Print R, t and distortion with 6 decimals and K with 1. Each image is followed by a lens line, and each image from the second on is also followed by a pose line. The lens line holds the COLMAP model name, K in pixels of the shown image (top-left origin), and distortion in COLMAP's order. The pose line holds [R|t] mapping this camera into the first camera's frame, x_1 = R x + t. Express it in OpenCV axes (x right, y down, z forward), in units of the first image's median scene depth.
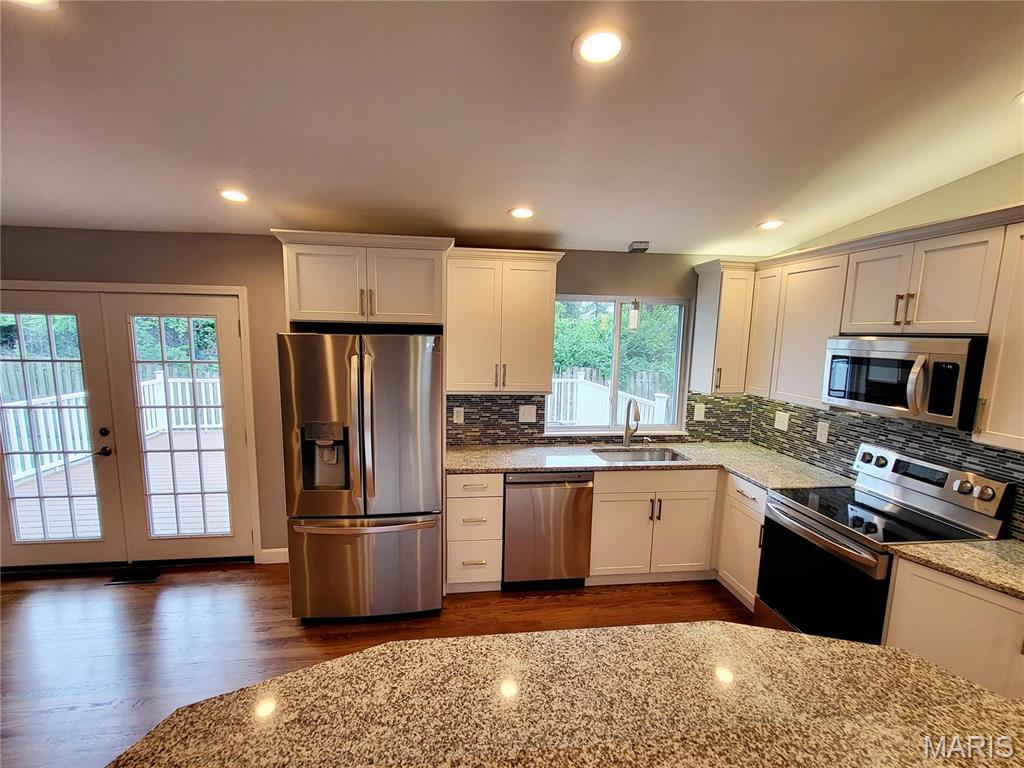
lens RADIAL K [[473.2, 0, 508.3], [0, 473.2, 401.2], [0, 0, 1]] dist [-0.000496, 0.000289]
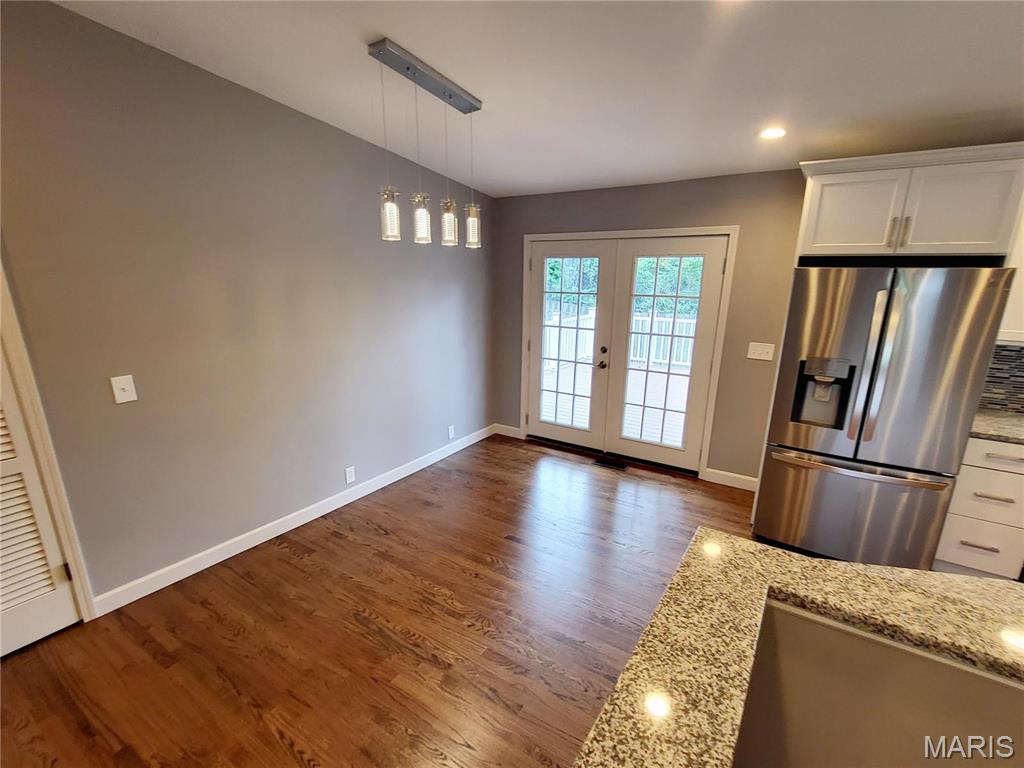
lens RADIAL K [[473.2, 0, 504.6], [0, 473.2, 403.8], [0, 0, 1]] dist [-0.000496, 0.000289]
pose [[0.749598, 0.165222, -0.640940, -0.199029], [-0.089795, 0.984776, 0.148839, 0.041530], [0.655774, -0.054016, 0.753022, -0.165764]]
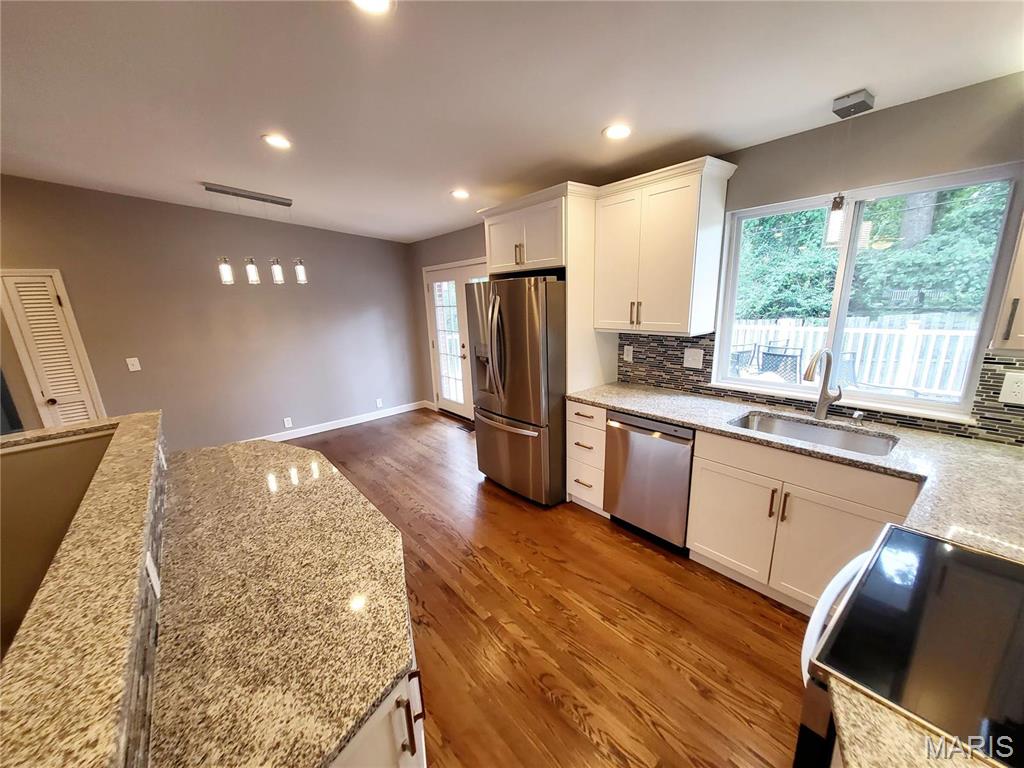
lens RADIAL K [[402.1, 0, 513.0], [0, 402.1, 396.4], [0, 0, 1]] dist [0.000188, -0.000048]
pose [[0.520862, 0.167627, -0.837021, 0.576617], [-0.068270, 0.985570, 0.154893, 0.003169], [0.850907, -0.023534, 0.524789, 0.345522]]
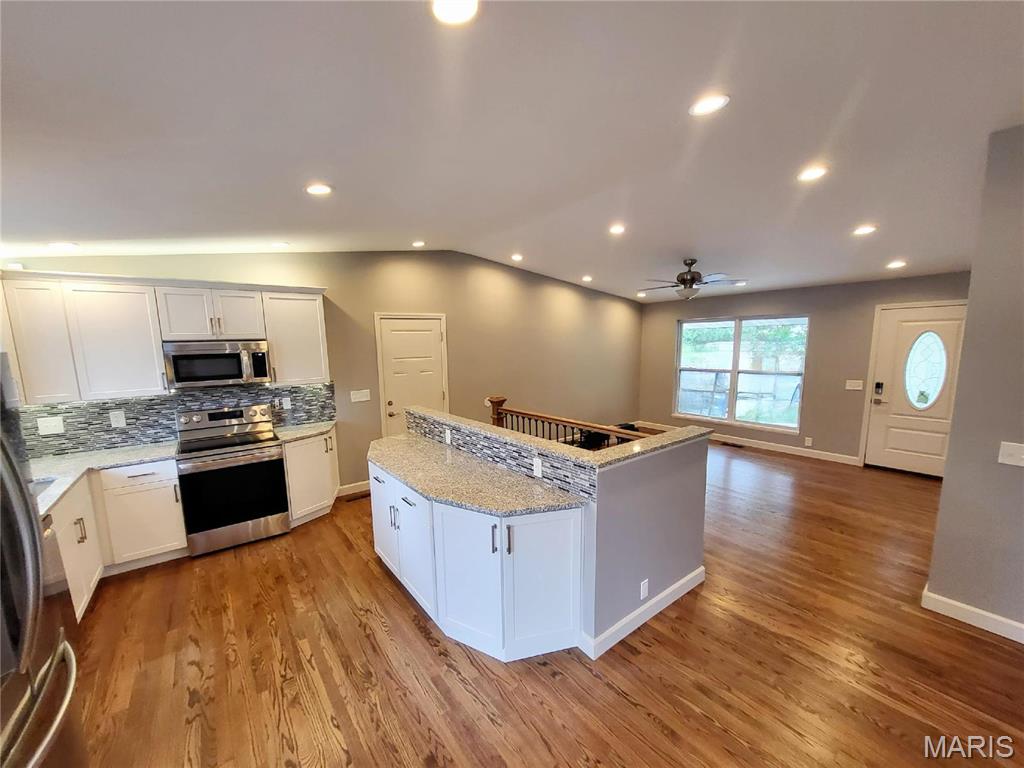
lens RADIAL K [[402.1, 0, 505.9], [0, 402.1, 401.2], [0, 0, 1]] dist [0.000188, -0.000048]
pose [[-0.490903, -0.143660, 0.859288, -0.750652], [0.134557, 0.961974, 0.237699, -0.095735], [-0.860760, 0.232311, -0.452905, 0.571593]]
